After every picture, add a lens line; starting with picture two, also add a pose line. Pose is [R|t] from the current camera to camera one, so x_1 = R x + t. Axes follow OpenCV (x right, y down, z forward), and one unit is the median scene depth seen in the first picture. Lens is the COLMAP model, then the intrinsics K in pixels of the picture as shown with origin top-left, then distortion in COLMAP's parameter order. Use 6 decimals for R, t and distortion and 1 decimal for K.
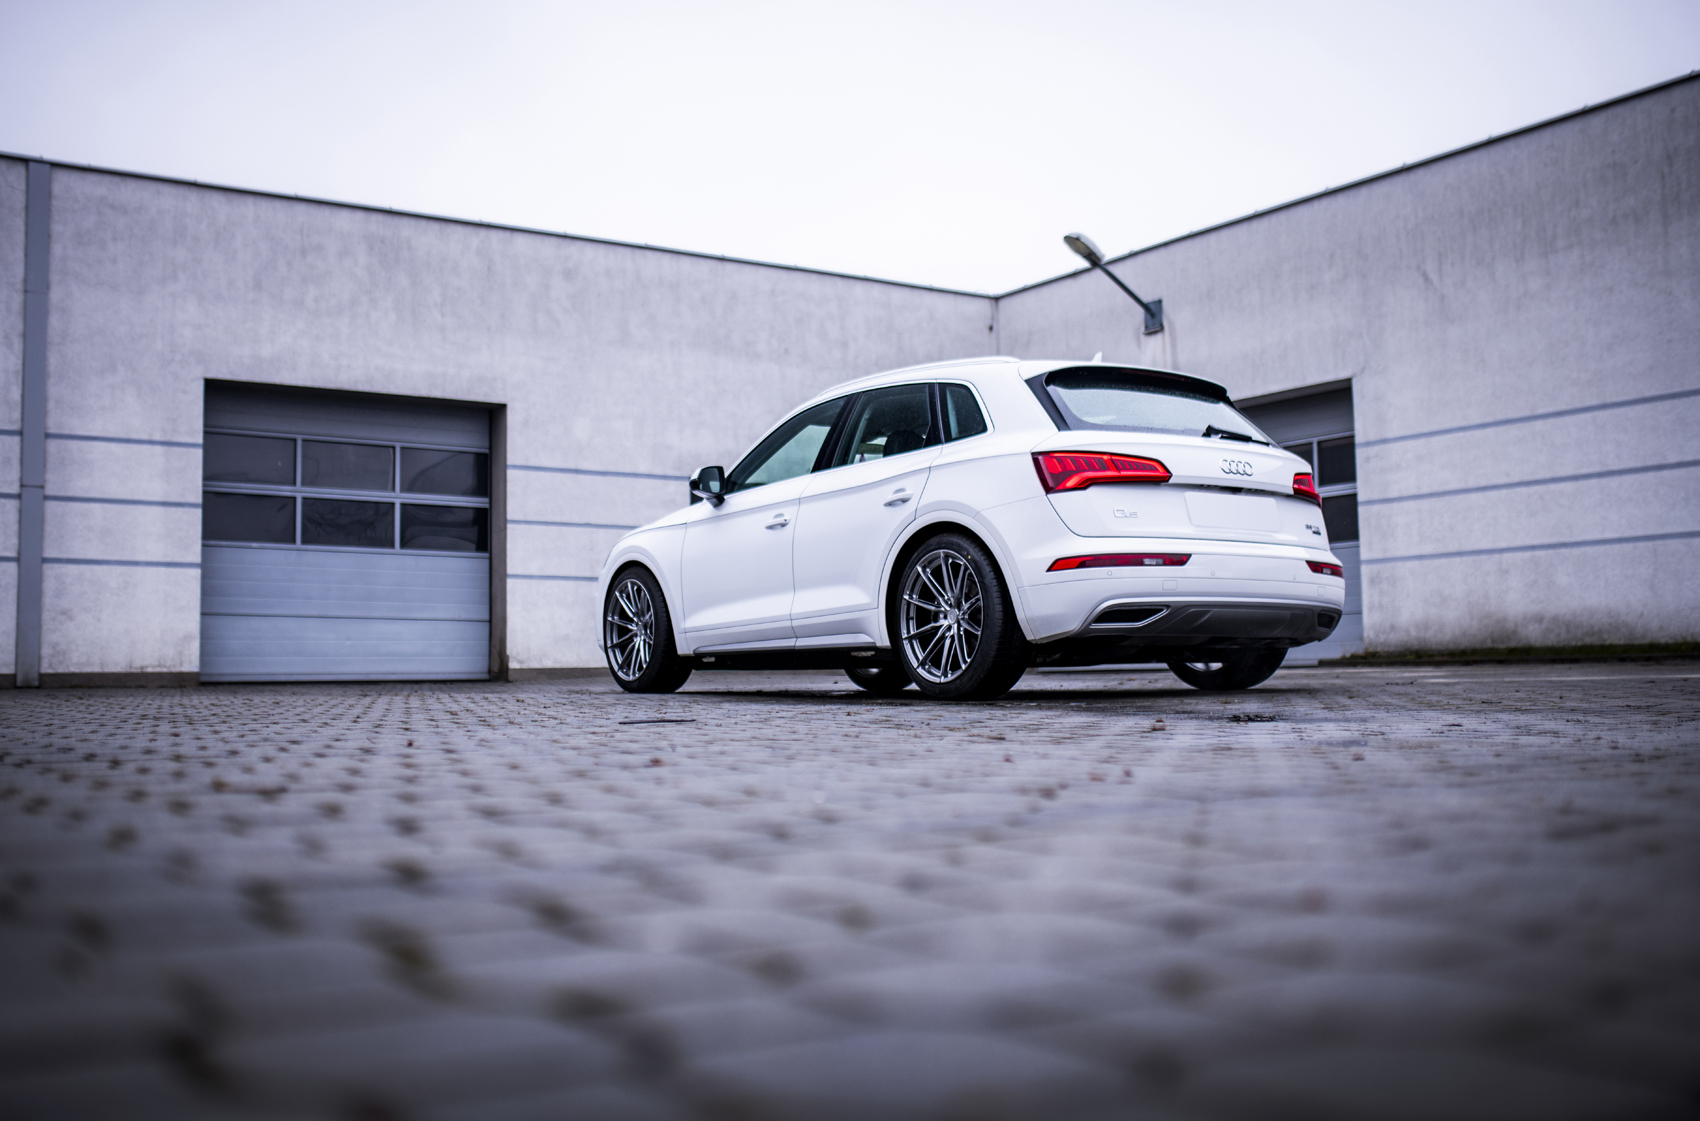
lens RADIAL K [[1743.7, 0, 864.6], [0, 1743.7, 627.3], [0, 0, 1]] dist [-0.007605, 0.025574]
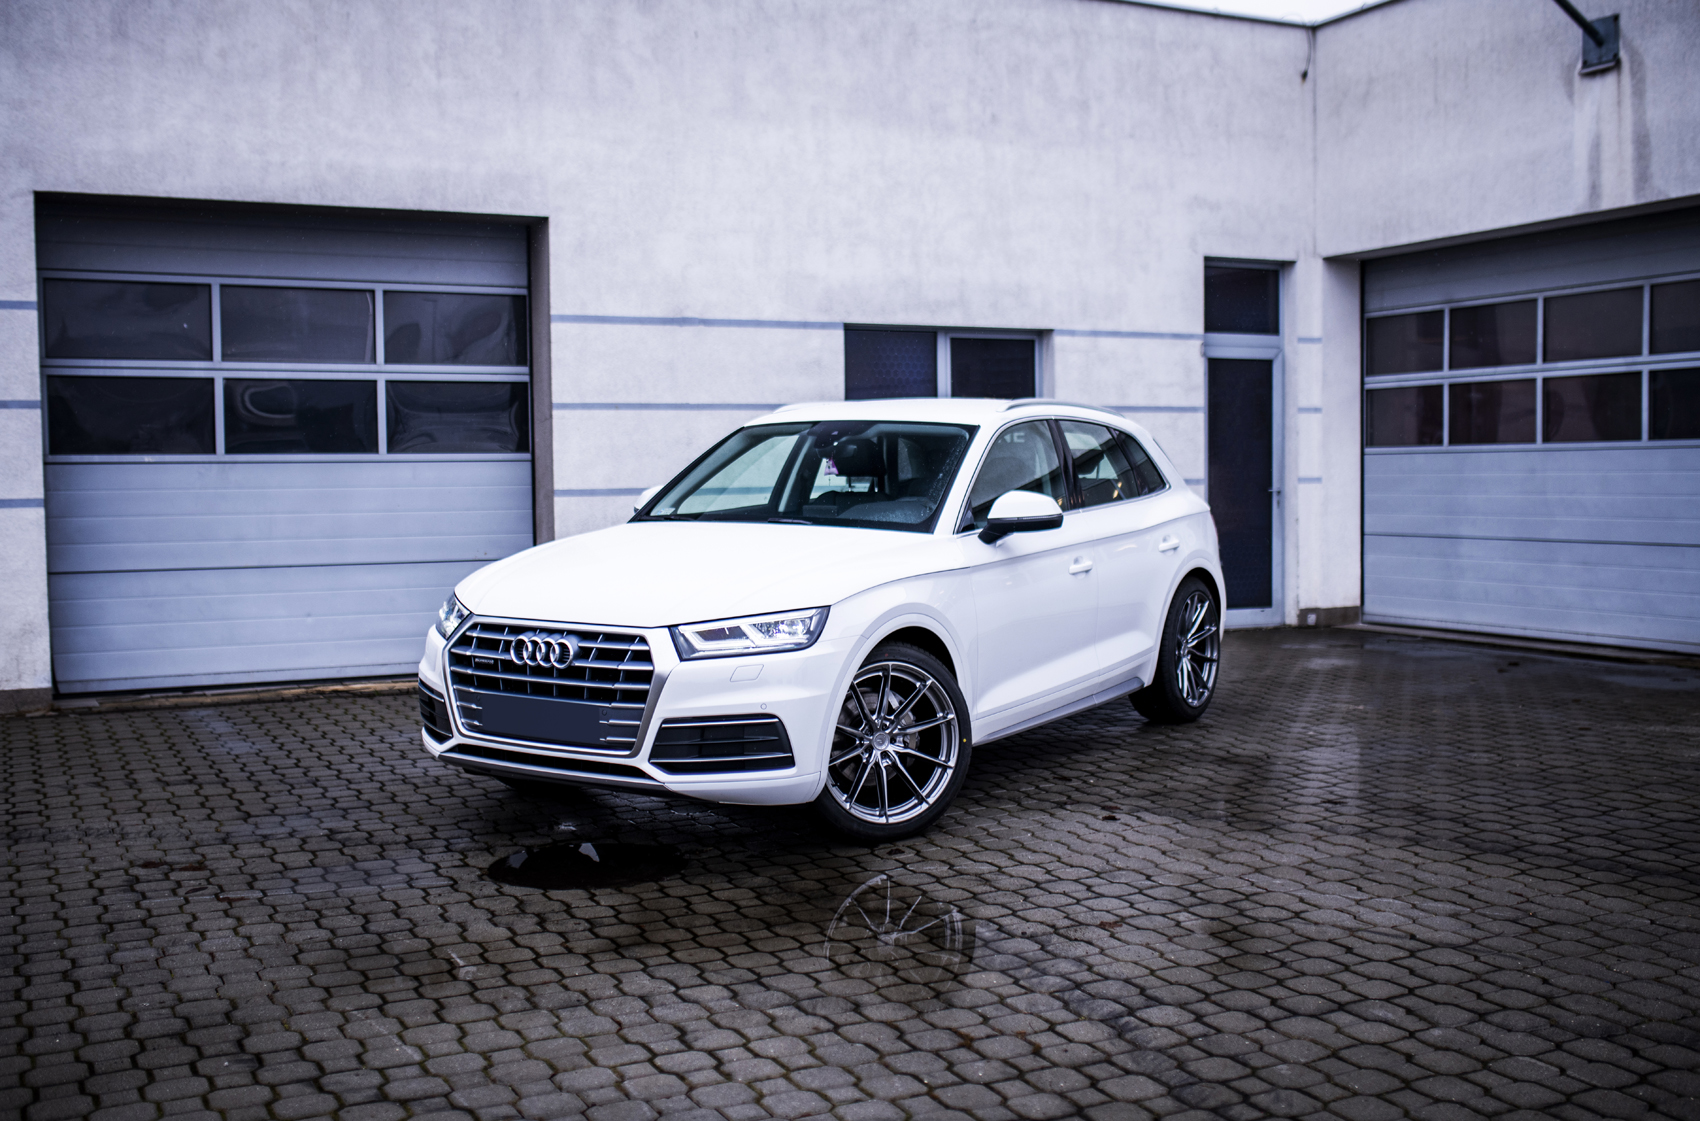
lens RADIAL K [[1736.6, 0, 865.1], [0, 1736.6, 571.5], [0, 0, 1]] dist [-0.049604, 0.090777]
pose [[0.994390, -0.000113, -0.105780, -0.028507], [0.010400, 0.995259, 0.096706, -0.063069], [0.105267, -0.097263, 0.989676, 0.402933]]
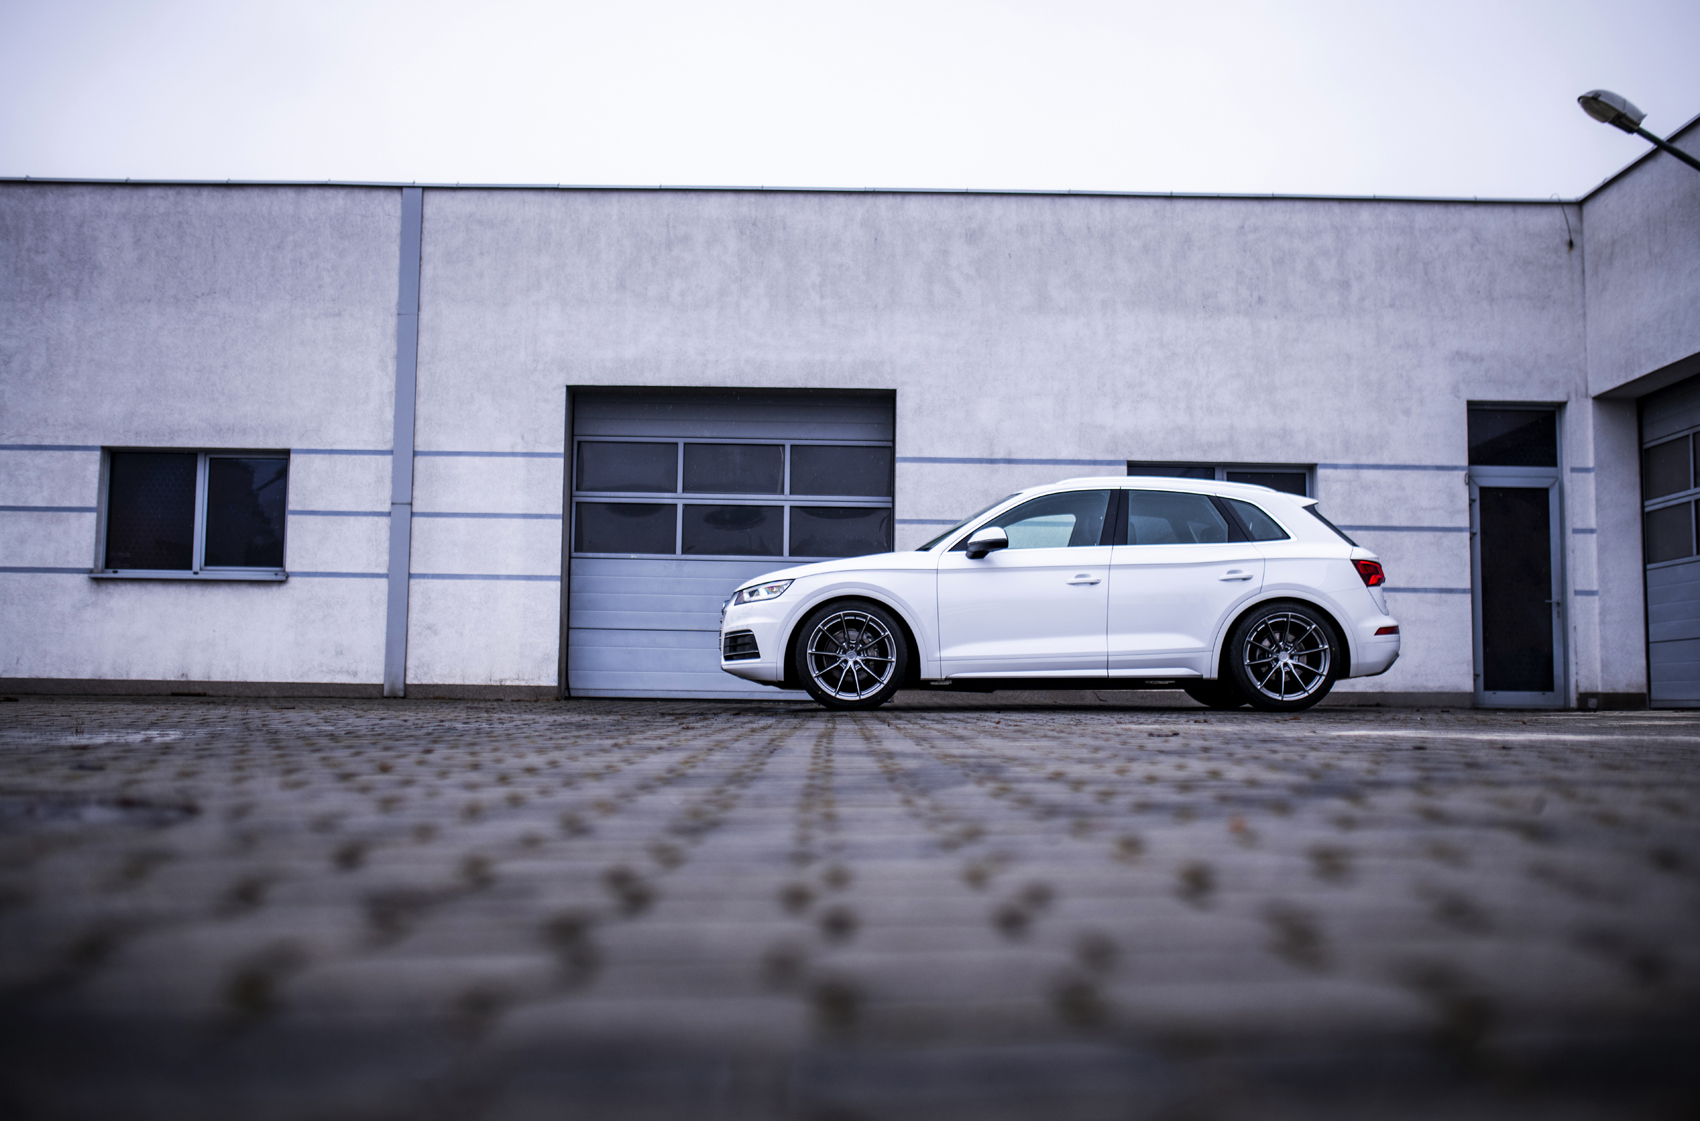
lens RADIAL K [[1760.9, 0, 873.5], [0, 1760.9, 588.0], [0, 0, 1]] dist [-0.028547, 0.049244]
pose [[0.850880, -0.023034, -0.524854, 0.262451], [0.003201, 0.999247, -0.038664, 0.007795], [0.525350, 0.031218, 0.850313, 0.245494]]
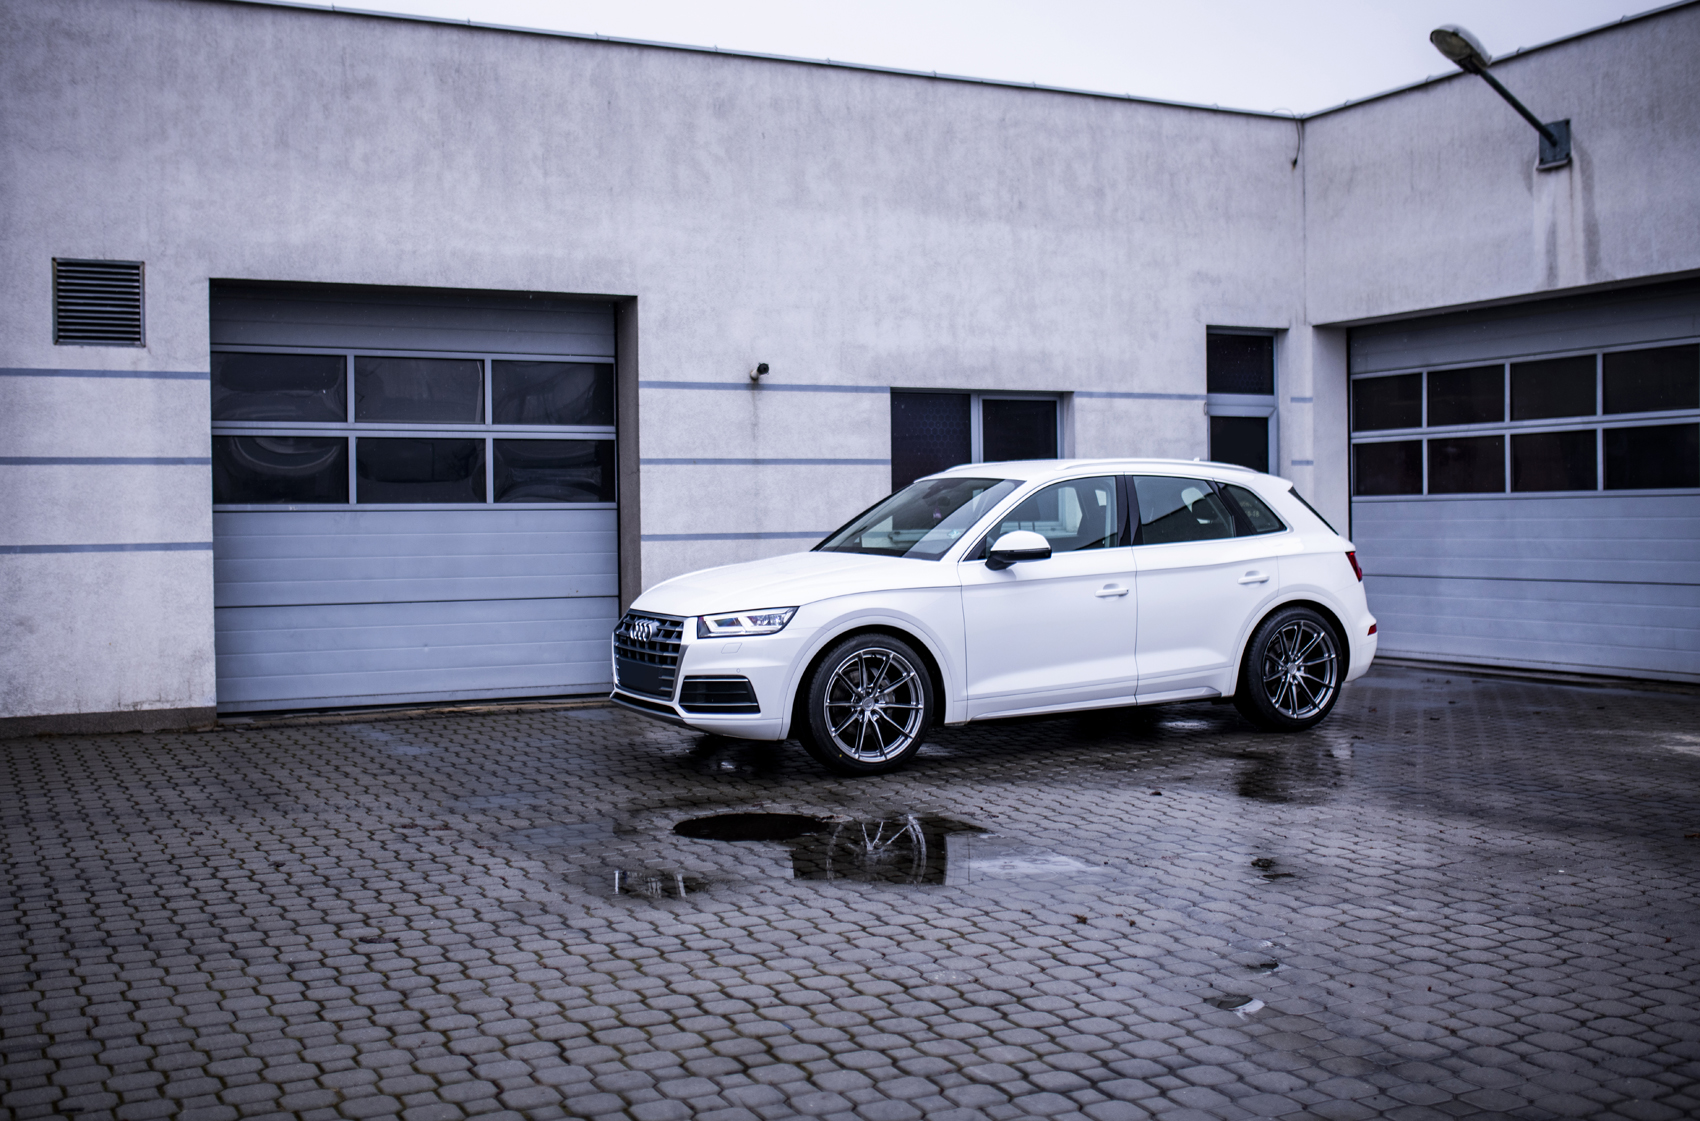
lens RADIAL K [[1785.0, 0, 850.0], [0, 1785.0, 560.5], [0, 0, 1]] dist [-0.042588, 0.077050]
pose [[0.995141, -0.005174, -0.098325, -0.050075], [0.011311, 0.998014, 0.061969, -0.067059], [0.097809, -0.062780, 0.993223, 0.291404]]
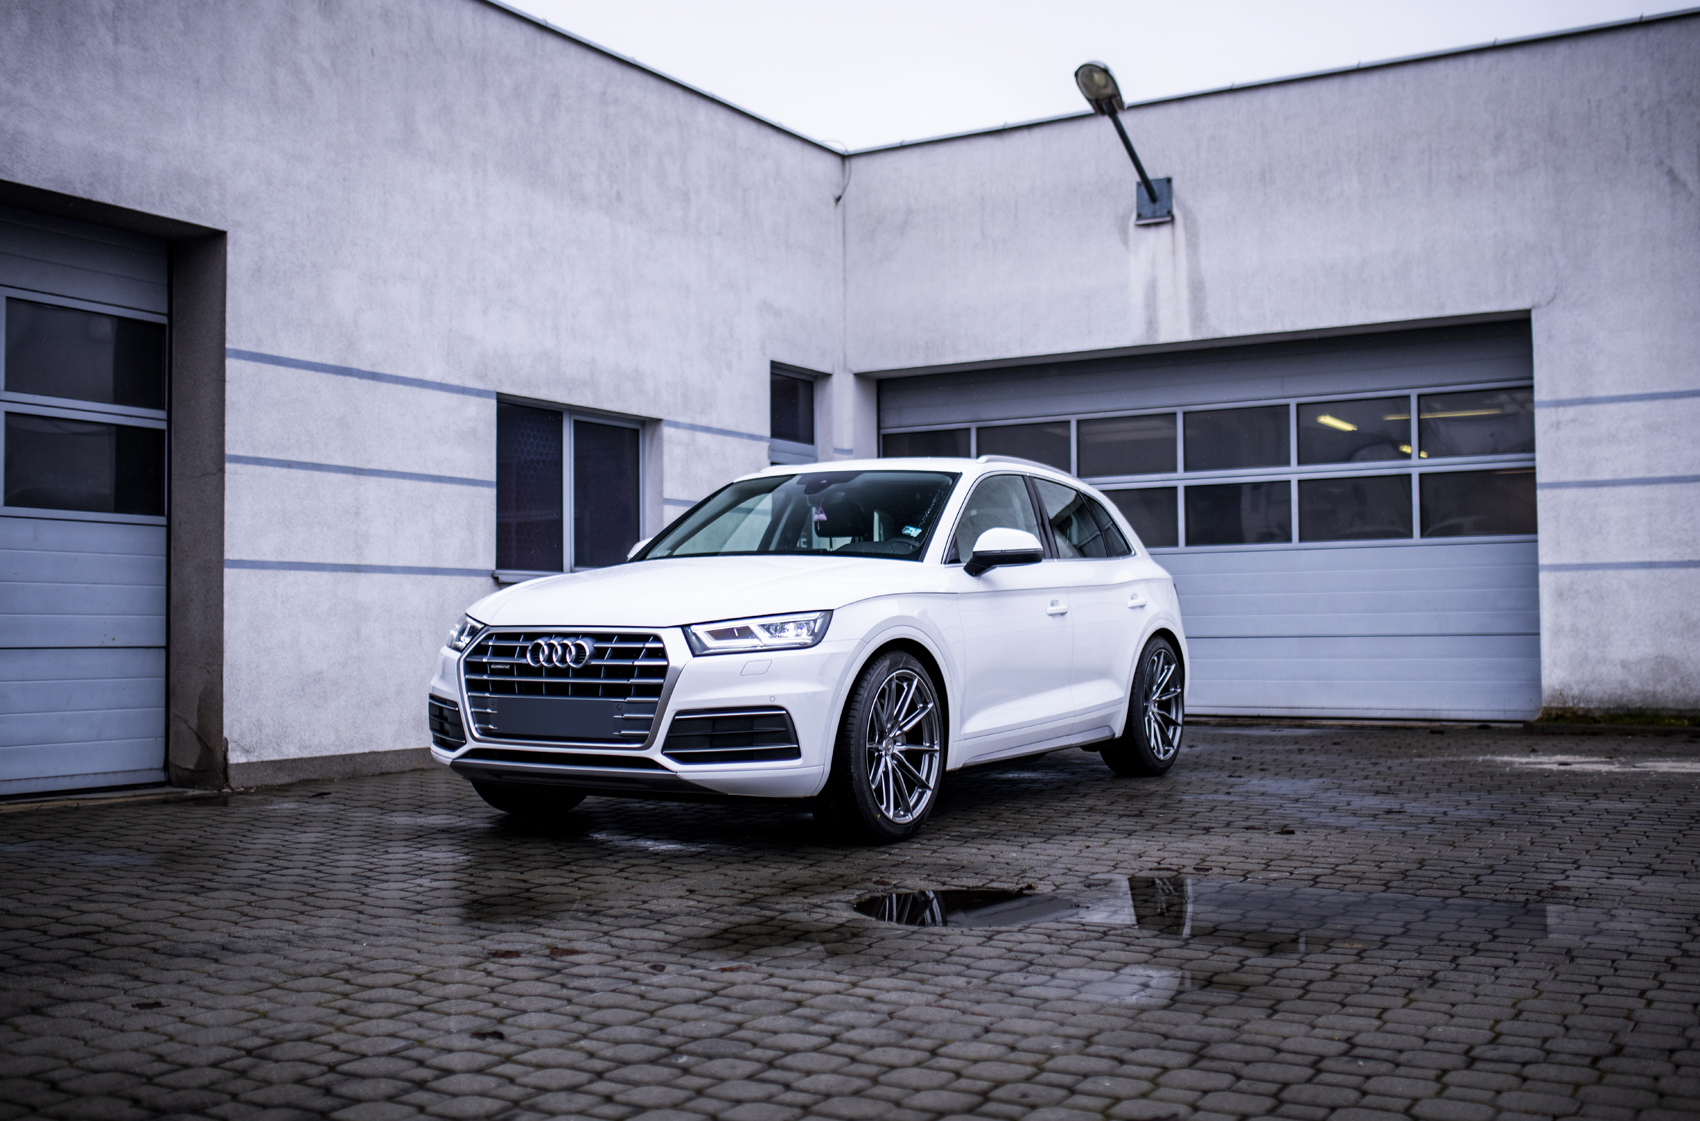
lens RADIAL K [[1760.9, 0, 873.5], [0, 1760.9, 588.0], [0, 0, 1]] dist [-0.028547, 0.049244]
pose [[0.896066, 0.009389, 0.443822, -0.274101], [-0.013806, 0.999882, 0.006722, -0.029455], [-0.443706, -0.012151, 0.896090, 0.463200]]
